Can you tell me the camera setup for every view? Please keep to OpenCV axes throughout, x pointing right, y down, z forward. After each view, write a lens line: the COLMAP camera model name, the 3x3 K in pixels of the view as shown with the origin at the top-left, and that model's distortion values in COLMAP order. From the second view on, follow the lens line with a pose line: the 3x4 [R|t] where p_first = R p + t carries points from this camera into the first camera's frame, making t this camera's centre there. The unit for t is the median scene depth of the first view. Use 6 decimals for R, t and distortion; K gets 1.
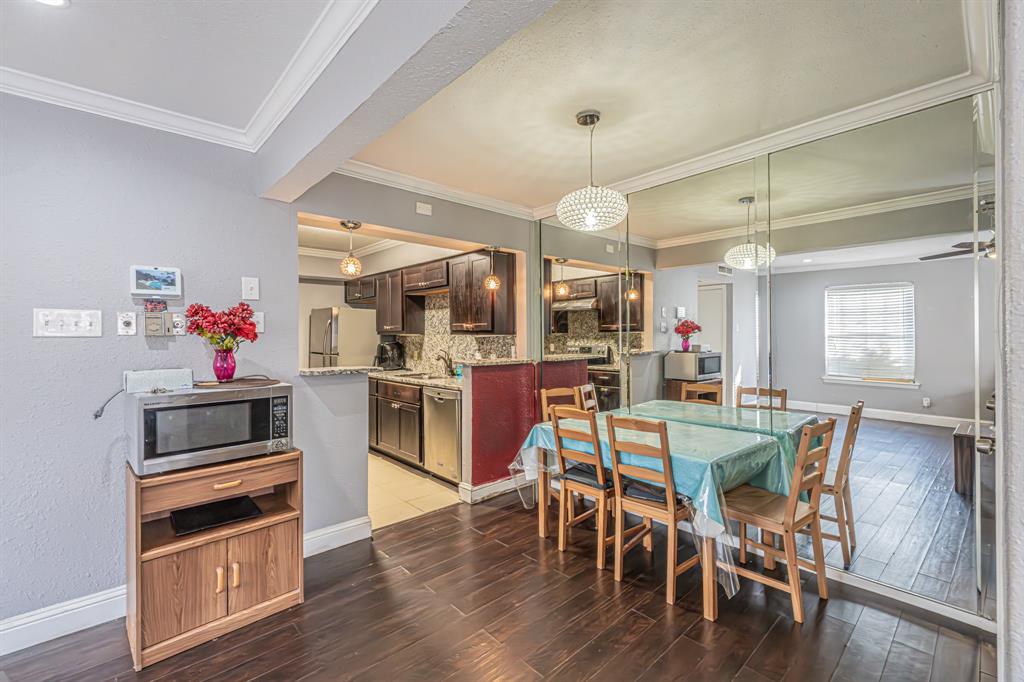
lens RADIAL K [[439.6, 0, 512.0], [0, 439.6, 341.0], [0, 0, 1]] dist [0.002716, 0.000270]
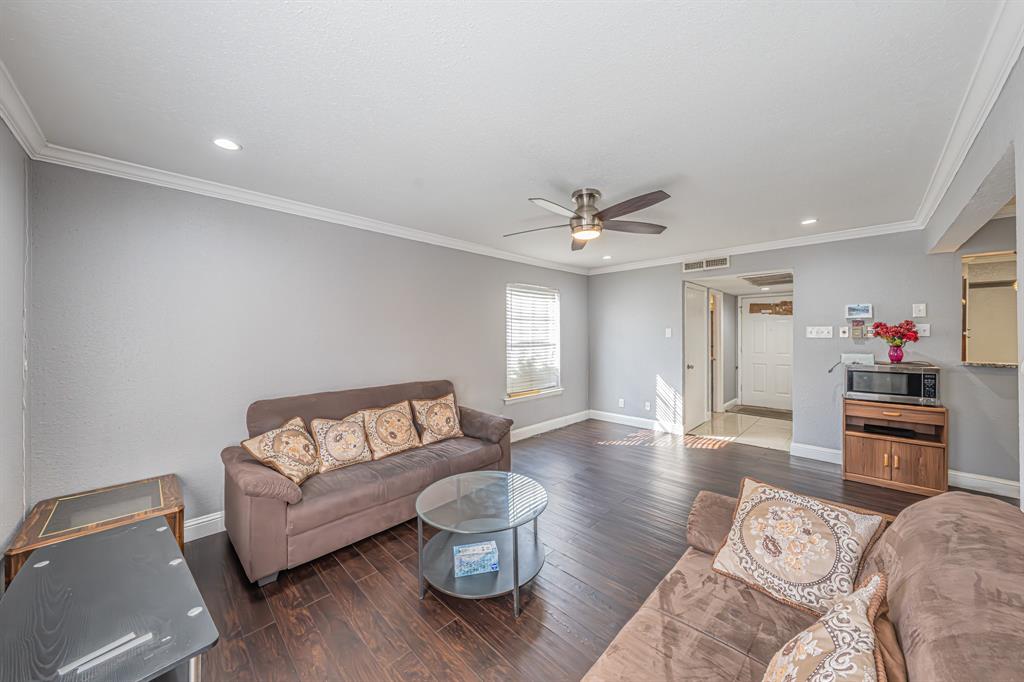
lens RADIAL K [[352.4, 0, 515.1], [0, 352.4, 332.9], [0, 0, 1]] dist [0.000001, -0.000074]
pose [[0.052255, -0.000594, -0.998634, 0.777666], [-0.012661, 0.999919, -0.001258, -0.012917], [0.998553, 0.012710, 0.052244, -0.711579]]
